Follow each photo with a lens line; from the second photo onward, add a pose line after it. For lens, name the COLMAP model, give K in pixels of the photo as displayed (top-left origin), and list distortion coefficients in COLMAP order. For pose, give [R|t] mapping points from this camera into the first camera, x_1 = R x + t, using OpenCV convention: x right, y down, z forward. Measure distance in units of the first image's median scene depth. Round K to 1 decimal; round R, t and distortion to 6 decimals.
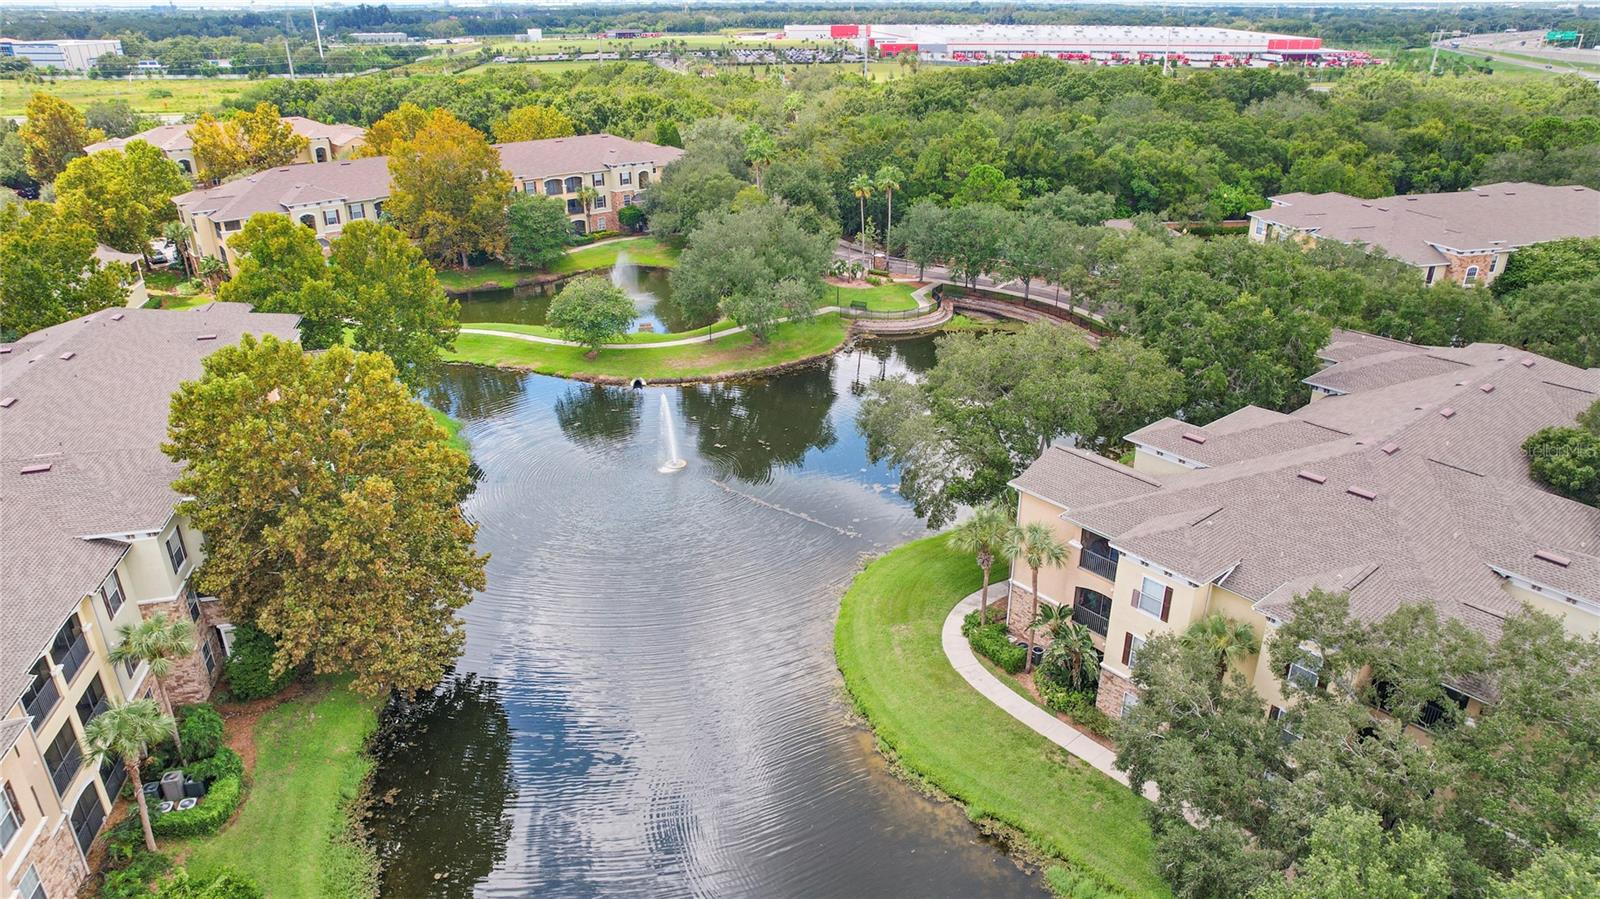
lens RADIAL K [[1021.0, 0, 805.1], [0, 1021.0, 449.0], [0, 0, 1]] dist [-0.084043, 0.077121]
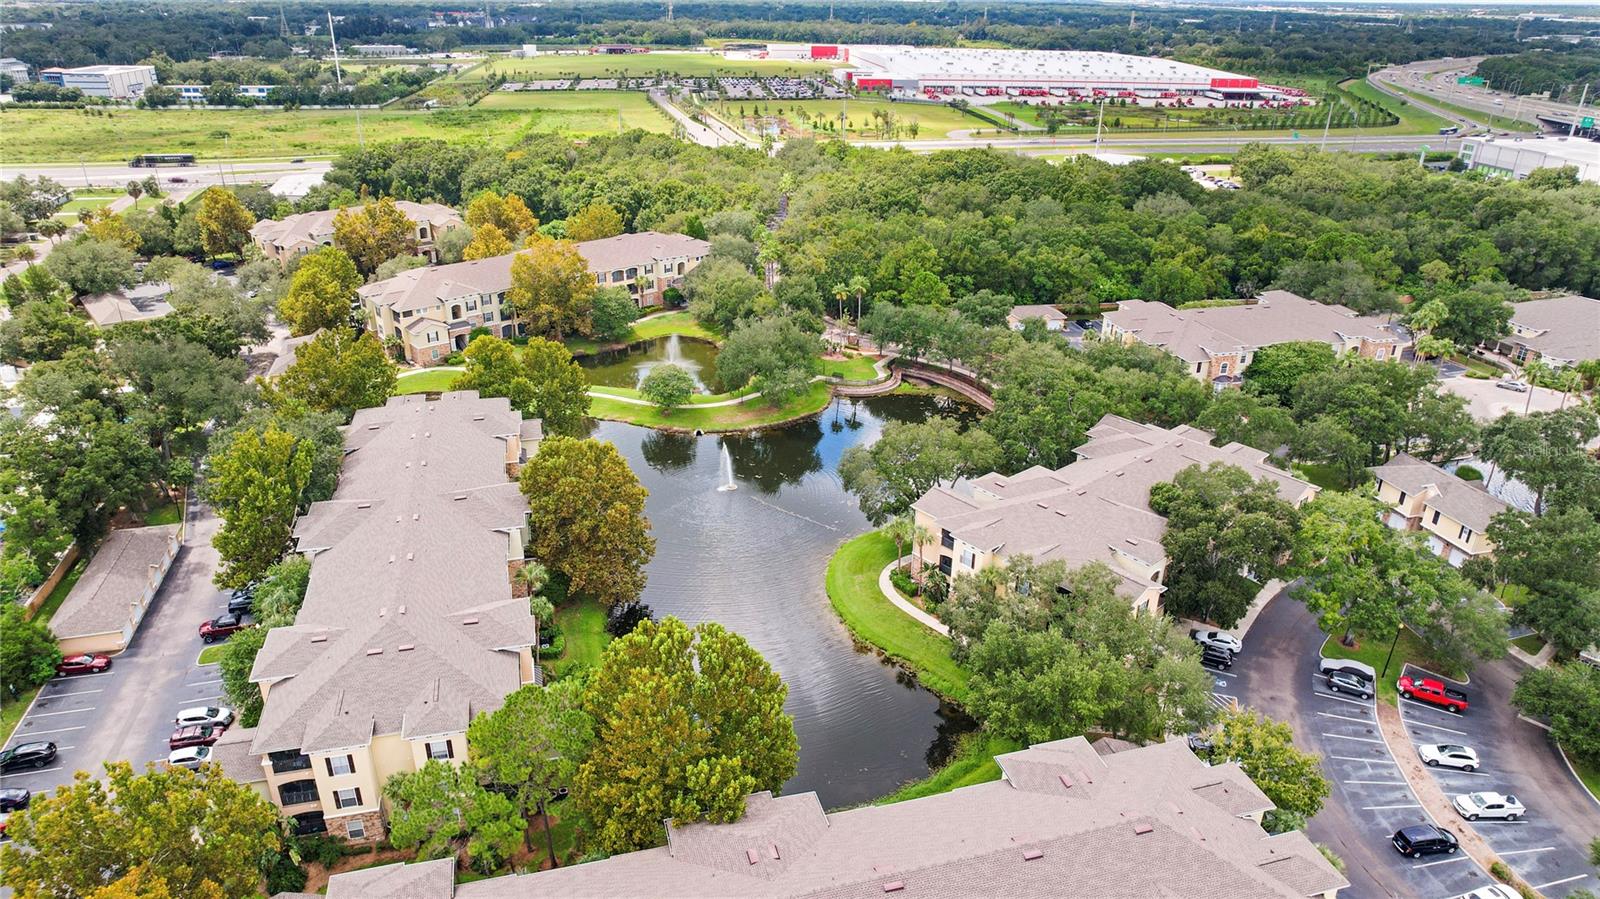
lens RADIAL K [[1021.0, 0, 805.1], [0, 1021.0, 449.0], [0, 0, 1]] dist [-0.084043, 0.077121]
pose [[0.999675, 0.007290, 0.024411, -0.025454], [-0.007479, 0.999943, 0.007638, -0.036082], [-0.024354, -0.007818, 0.999673, -0.404750]]
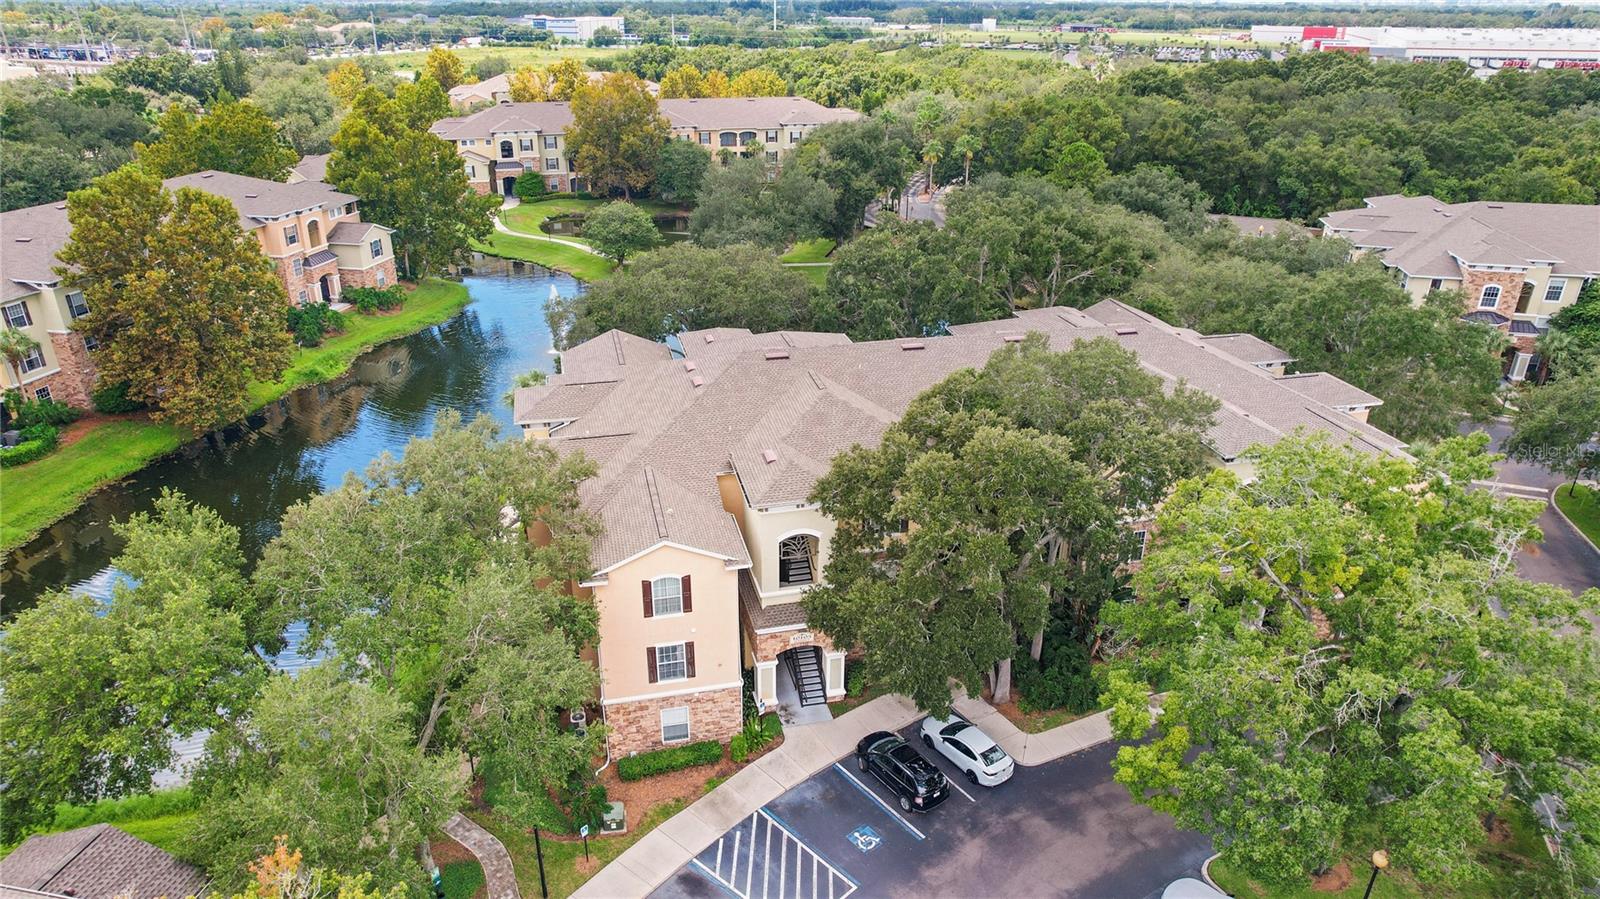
lens RADIAL K [[1021.0, 0, 805.1], [0, 1021.0, 449.0], [0, 0, 1]] dist [-0.084043, 0.077121]
pose [[0.897122, 0.190542, -0.398580, 0.351337], [-0.189016, 0.981008, 0.043536, 0.014343], [0.399306, 0.036281, 0.916100, 0.014547]]
